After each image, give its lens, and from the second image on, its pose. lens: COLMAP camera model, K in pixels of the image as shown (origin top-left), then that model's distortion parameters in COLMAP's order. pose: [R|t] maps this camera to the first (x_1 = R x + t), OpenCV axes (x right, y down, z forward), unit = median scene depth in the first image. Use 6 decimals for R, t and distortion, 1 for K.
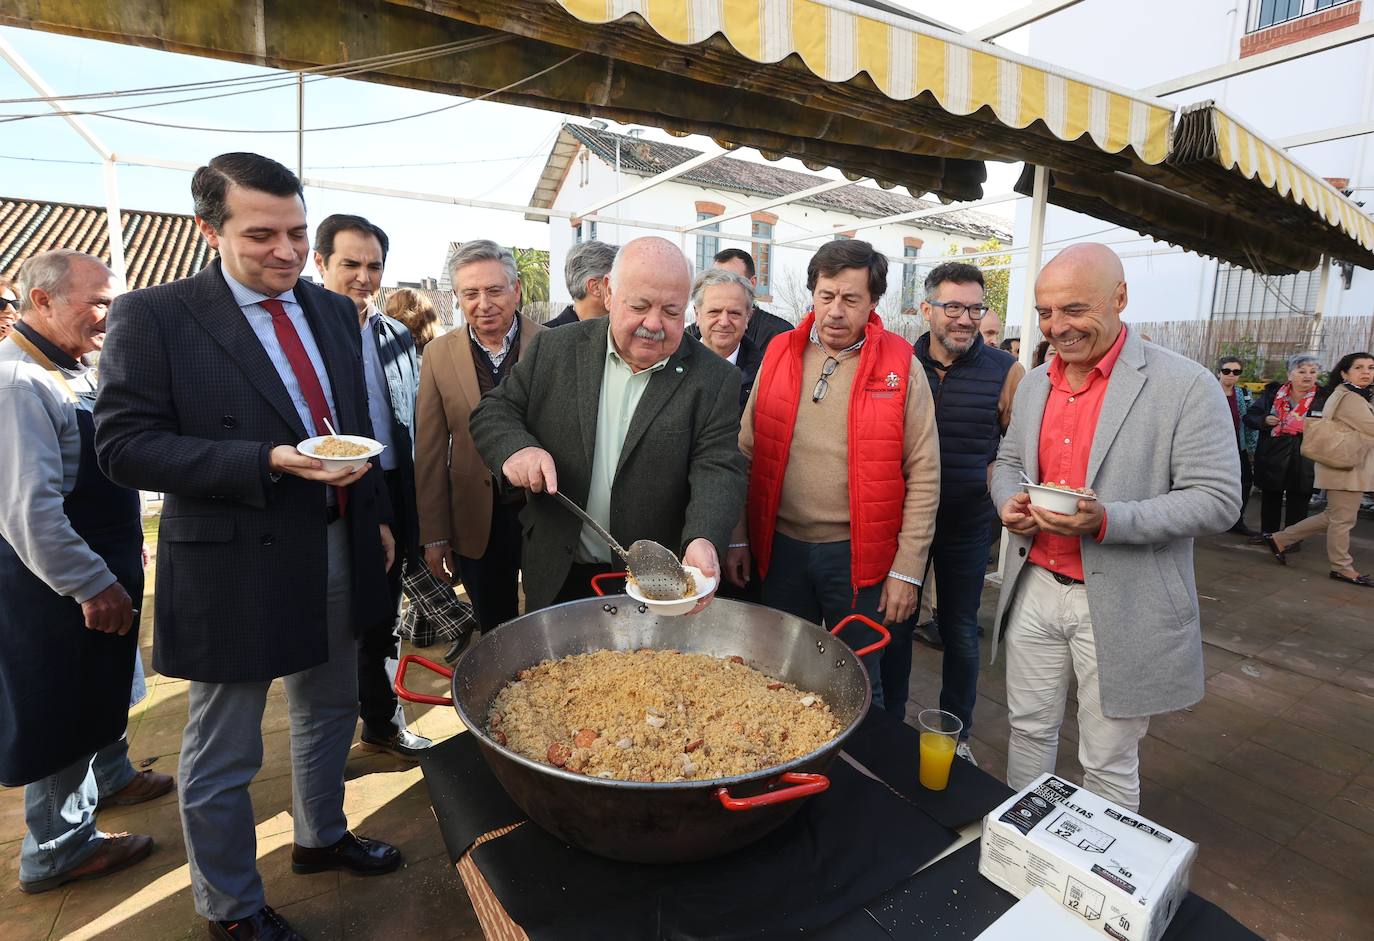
lens RADIAL K [[662.3, 0, 698.4], [0, 662.3, 452.7], [0, 0, 1]] dist [-0.043802, 0.013936]
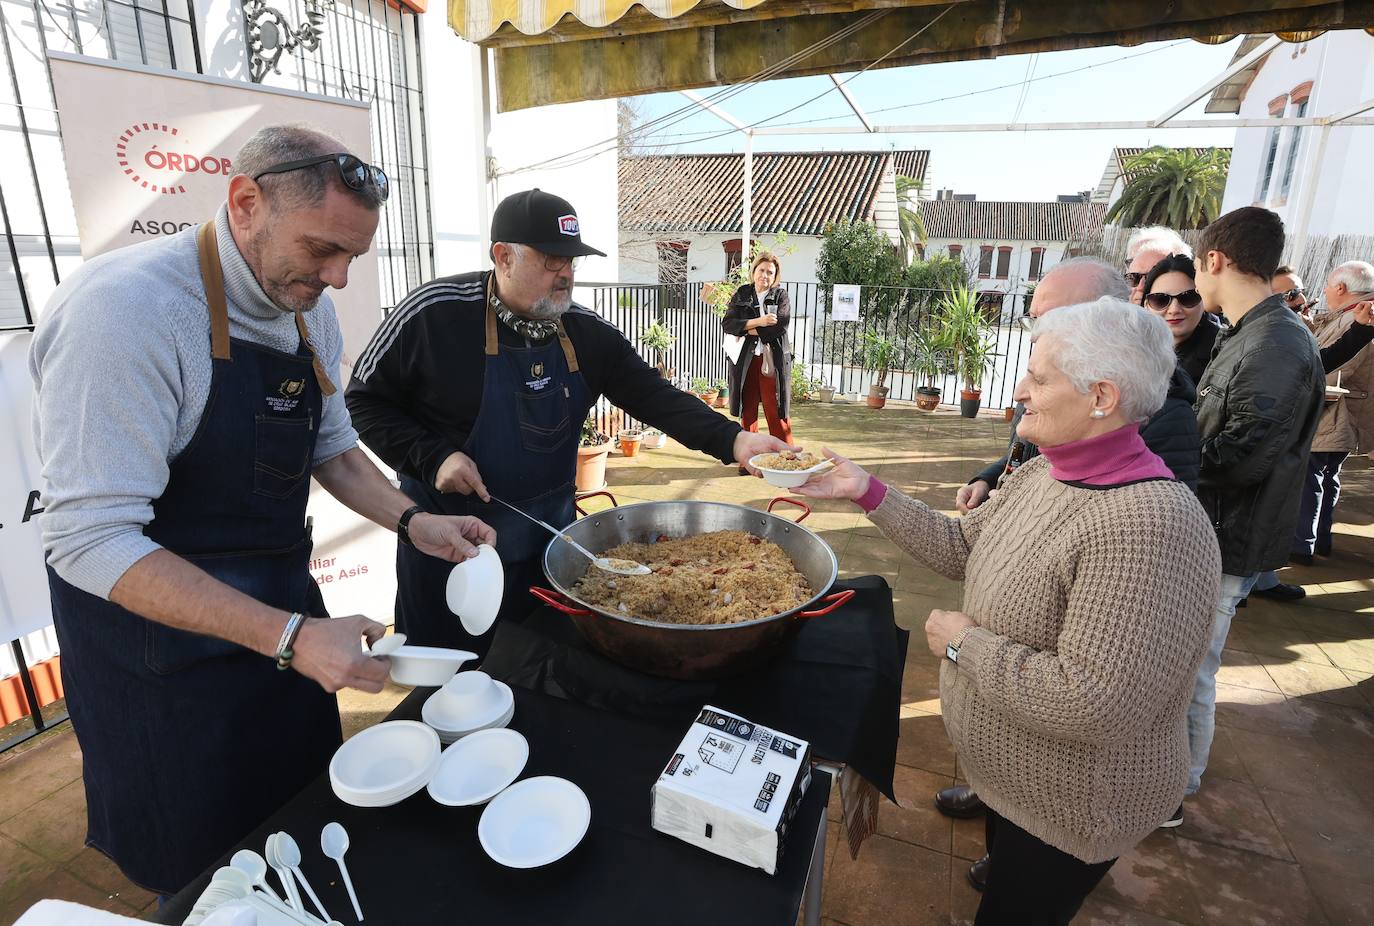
lens RADIAL K [[663.9, 0, 700.5], [0, 663.9, 424.5], [0, 0, 1]] dist [-0.043353, 0.015364]
pose [[0.617504, 0.190827, -0.763069, 0.432387], [-0.128929, 0.981559, 0.141133, -0.059288], [0.775930, 0.011231, 0.630720, 0.059717]]
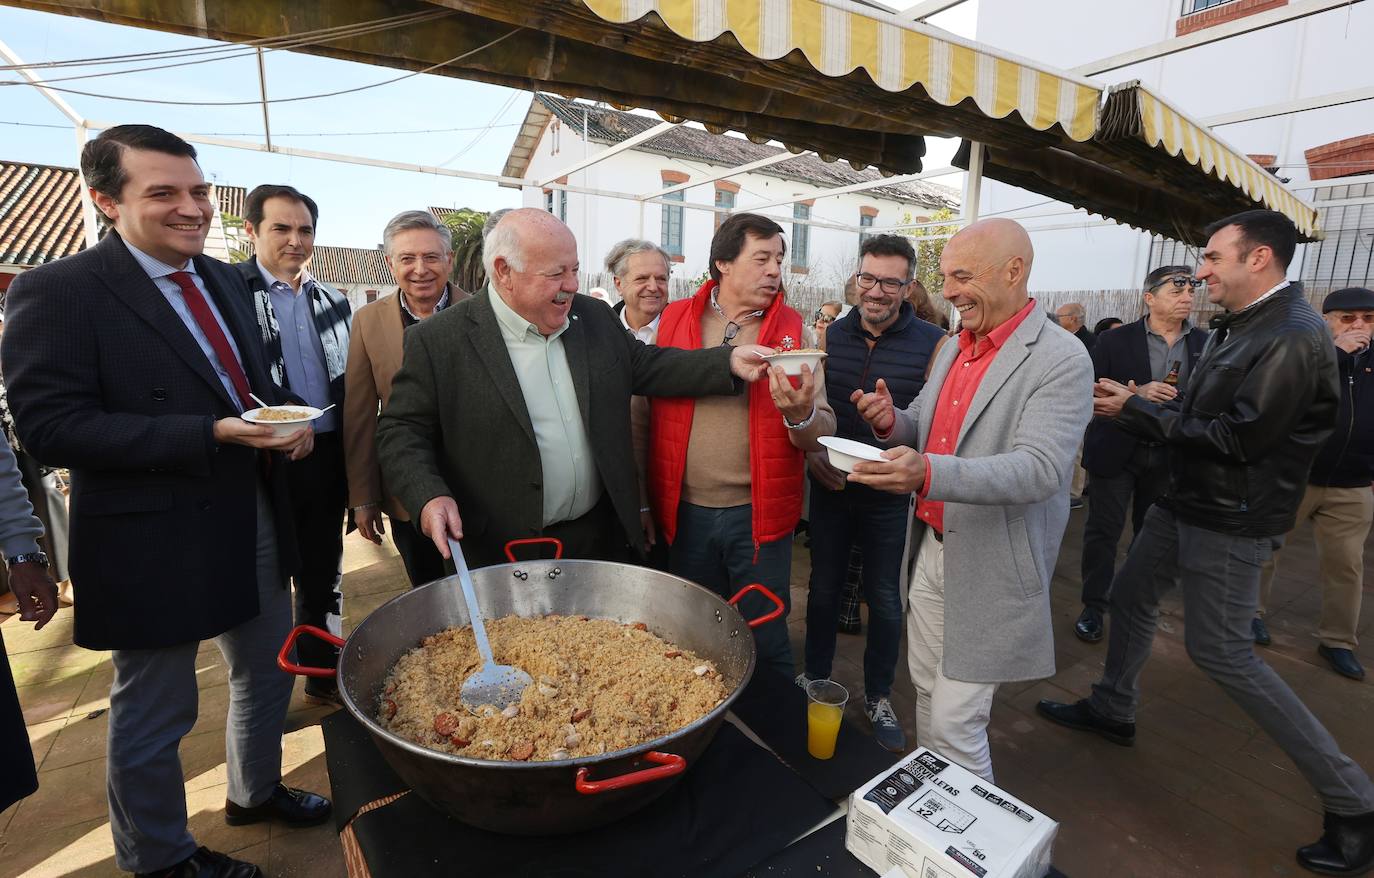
lens RADIAL K [[629.5, 0, 670.4], [0, 629.5, 415.2], [0, 0, 1]] dist [-0.041333, 0.012376]
pose [[0.999940, 0.006932, 0.008427, 0.047822], [-0.007005, 0.999937, 0.008756, -0.011938], [-0.008366, -0.008815, 0.999926, 0.013949]]
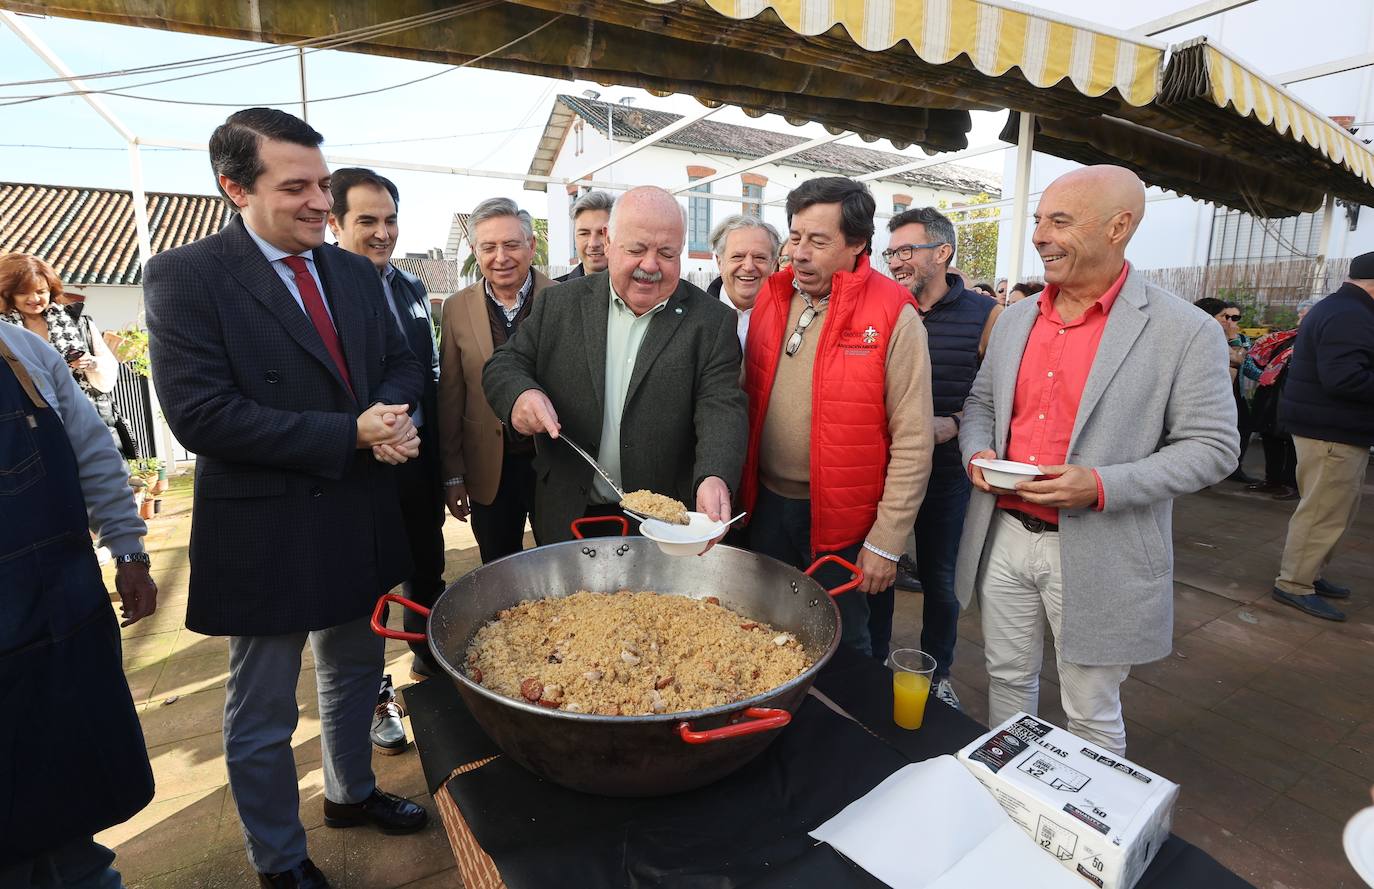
lens RADIAL K [[638.7, 0, 660.8], [0, 638.7, 419.2], [0, 0, 1]] dist [-0.040985, 0.011738]
pose [[0.998474, -0.015394, -0.053033, 0.017857], [0.016082, 0.999792, 0.012567, 0.010870], [0.052828, -0.013401, 0.998514, 0.011298]]
